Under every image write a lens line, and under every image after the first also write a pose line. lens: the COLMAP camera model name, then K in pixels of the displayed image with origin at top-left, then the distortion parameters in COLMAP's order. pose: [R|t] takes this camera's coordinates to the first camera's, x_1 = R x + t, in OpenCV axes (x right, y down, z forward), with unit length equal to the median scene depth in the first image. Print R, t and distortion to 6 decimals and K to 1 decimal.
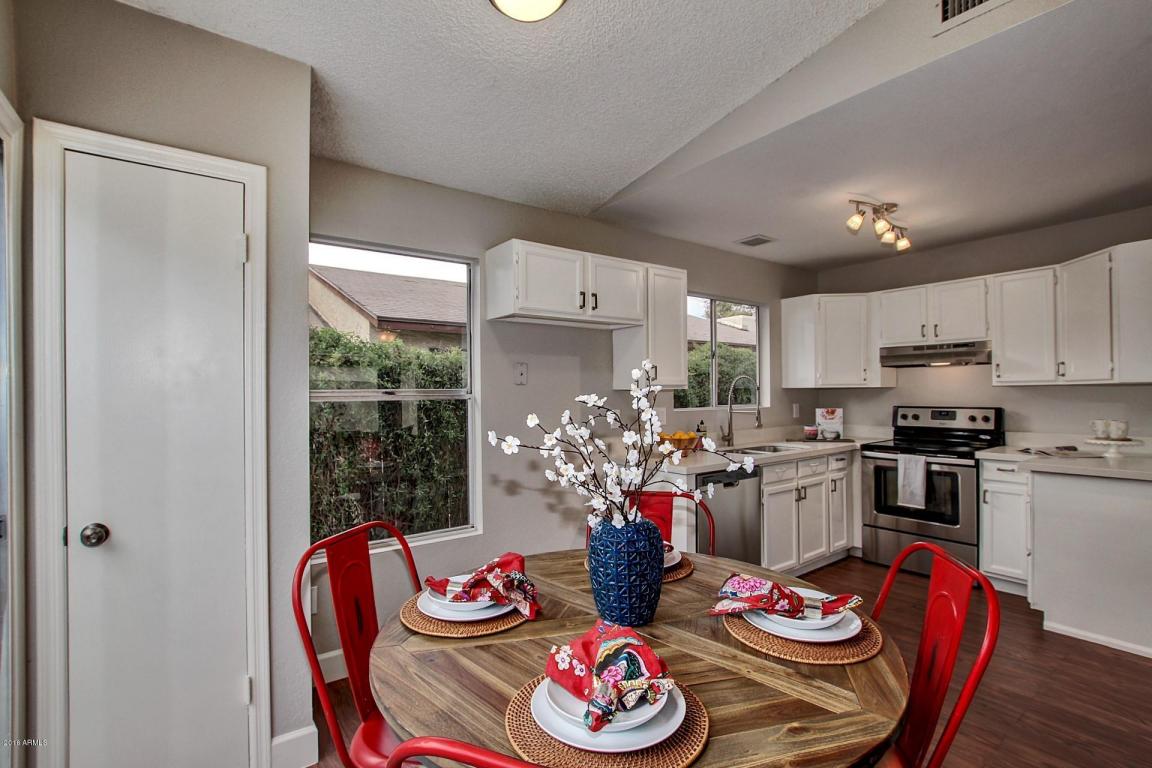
lens RADIAL K [[537.9, 0, 578.1], [0, 537.9, 392.2], [0, 0, 1]] dist [-0.021509, 0.000747]
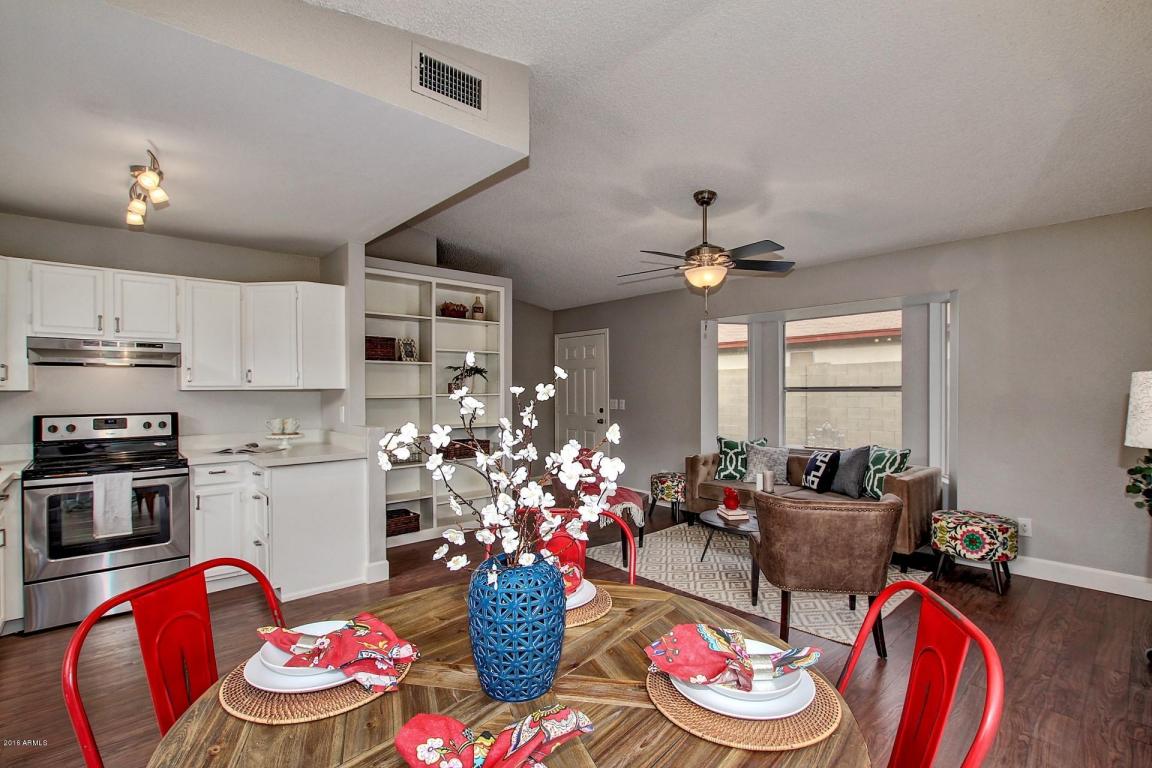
lens RADIAL K [[537.9, 0, 578.1], [0, 537.9, 392.2], [0, 0, 1]] dist [-0.021509, 0.000747]
pose [[-0.091865, 0.004687, 0.995760, -0.249371], [0.005756, 0.999975, -0.004175, 0.000302], [-0.995755, 0.005348, -0.091890, 0.352837]]
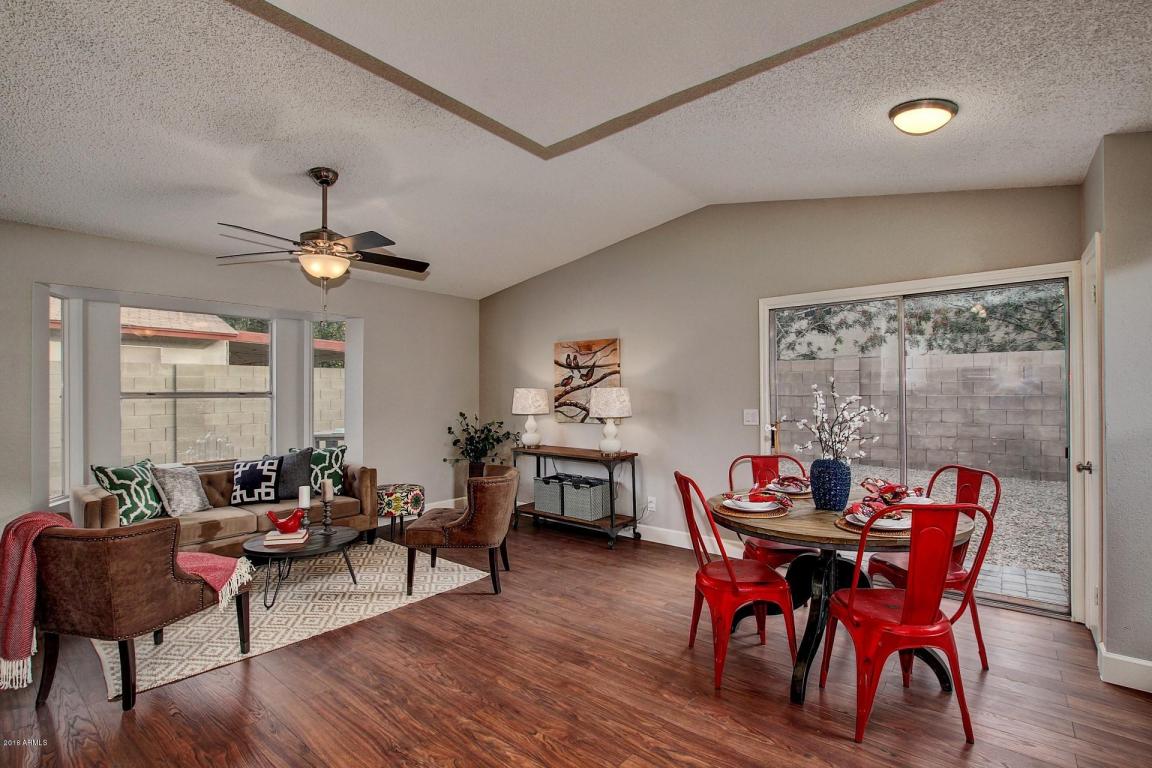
lens RADIAL K [[535.1, 0, 571.0], [0, 535.1, 391.4], [0, 0, 1]] dist [-0.021781, 0.000330]
pose [[-0.971838, 0.010094, -0.235436, 0.526909], [0.010756, 0.999941, -0.001526, -0.006388], [0.235406, -0.004015, -0.971889, 0.951241]]
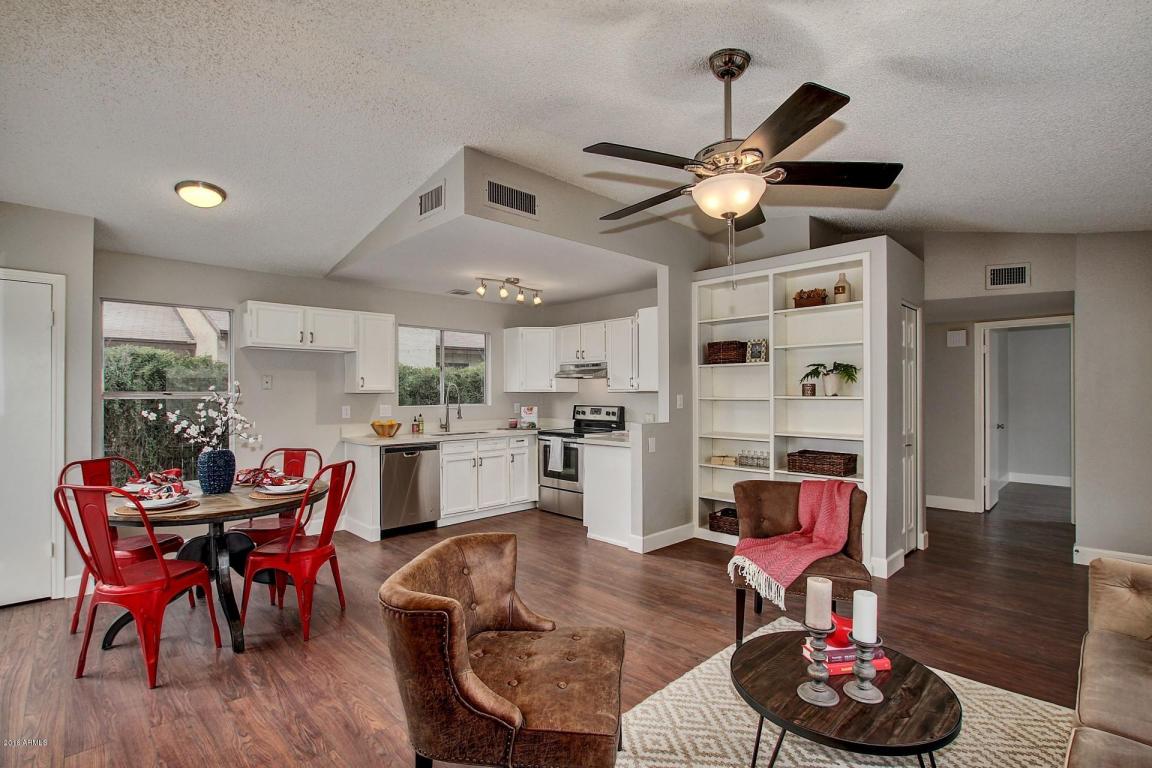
lens RADIAL K [[535.1, 0, 571.0], [0, 535.1, 391.4], [0, 0, 1]] dist [-0.021781, 0.000330]
pose [[0.992717, 0.007280, 0.120246, 0.469995], [-0.006771, 0.999966, -0.004642, -0.005438], [-0.120276, 0.003794, 0.992733, -0.512015]]
